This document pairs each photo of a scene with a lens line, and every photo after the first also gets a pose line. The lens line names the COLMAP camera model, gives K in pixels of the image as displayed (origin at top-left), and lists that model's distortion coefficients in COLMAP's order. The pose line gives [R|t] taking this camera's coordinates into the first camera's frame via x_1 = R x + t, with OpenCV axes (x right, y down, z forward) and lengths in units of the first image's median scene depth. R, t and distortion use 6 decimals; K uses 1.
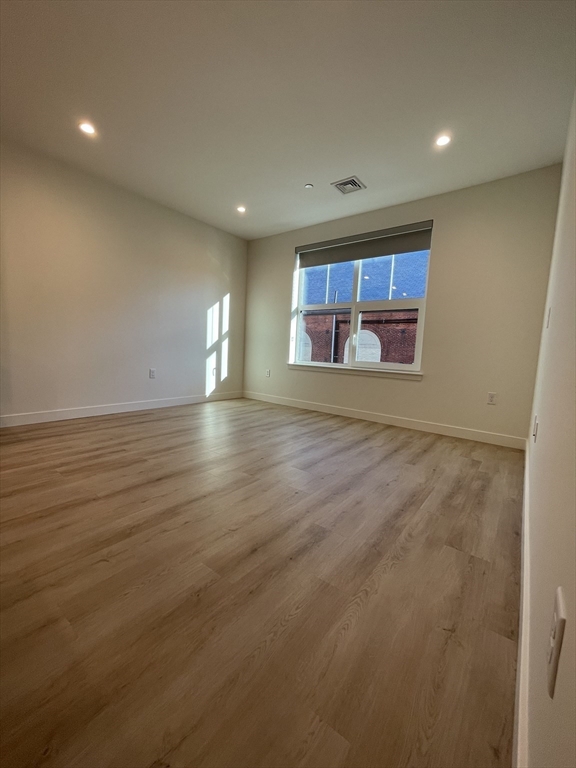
lens RADIAL K [[309.8, 0, 284.7], [0, 309.8, 383.8], [0, 0, 1]] dist [0.000188, 0.000313]
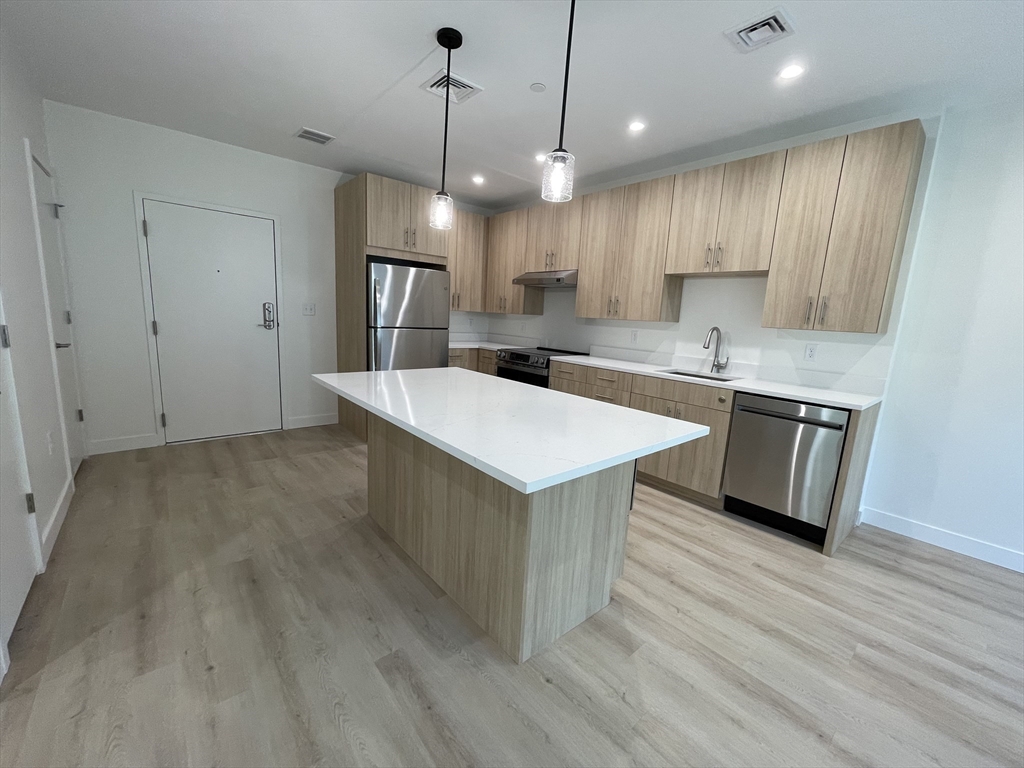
lens RADIAL K [[413.1, 0, 512.1], [0, 413.1, 383.4], [0, 0, 1]] dist [0.000188, 0.000313]
pose [[-0.204764, 0.098179, -0.973875, 0.178128], [-0.157678, 0.978654, 0.131814, -0.262106], [0.966028, 0.180549, -0.184912, 0.427150]]
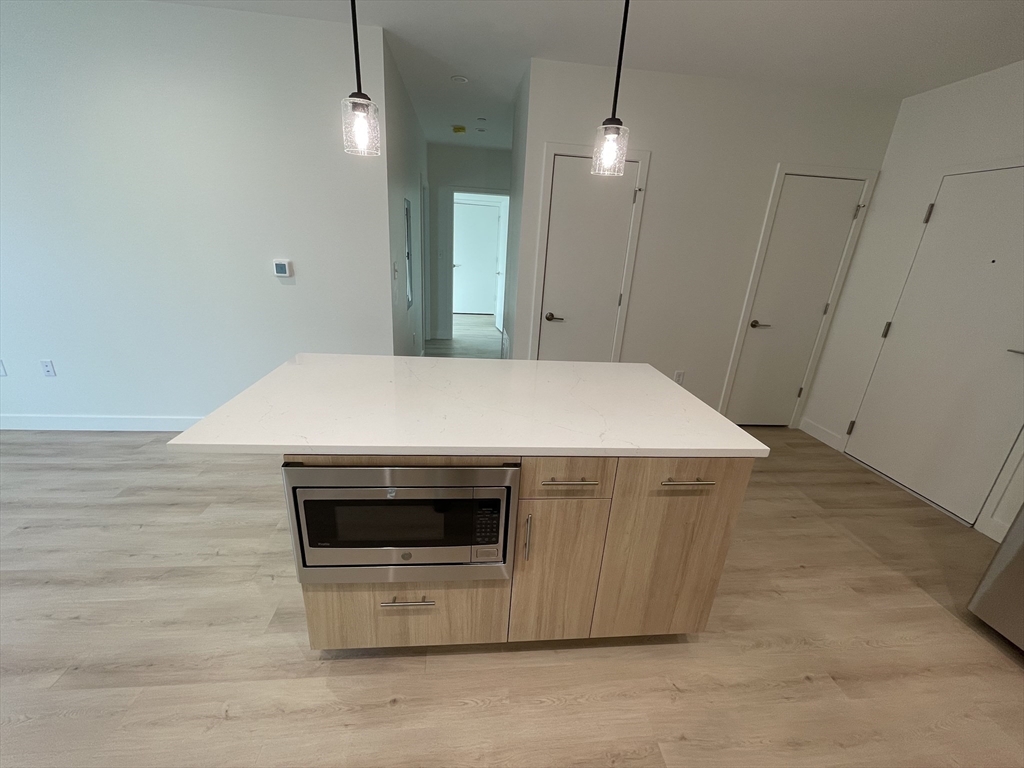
lens RADIAL K [[413.1, 0, 513.7], [0, 413.1, 390.0], [0, 0, 1]] dist [0.000188, 0.000313]
pose [[-0.685930, -0.330422, 0.648322, -1.490033], [-0.017270, 0.898100, 0.439452, -0.496287], [-0.727462, 0.290237, -0.621740, 0.661401]]
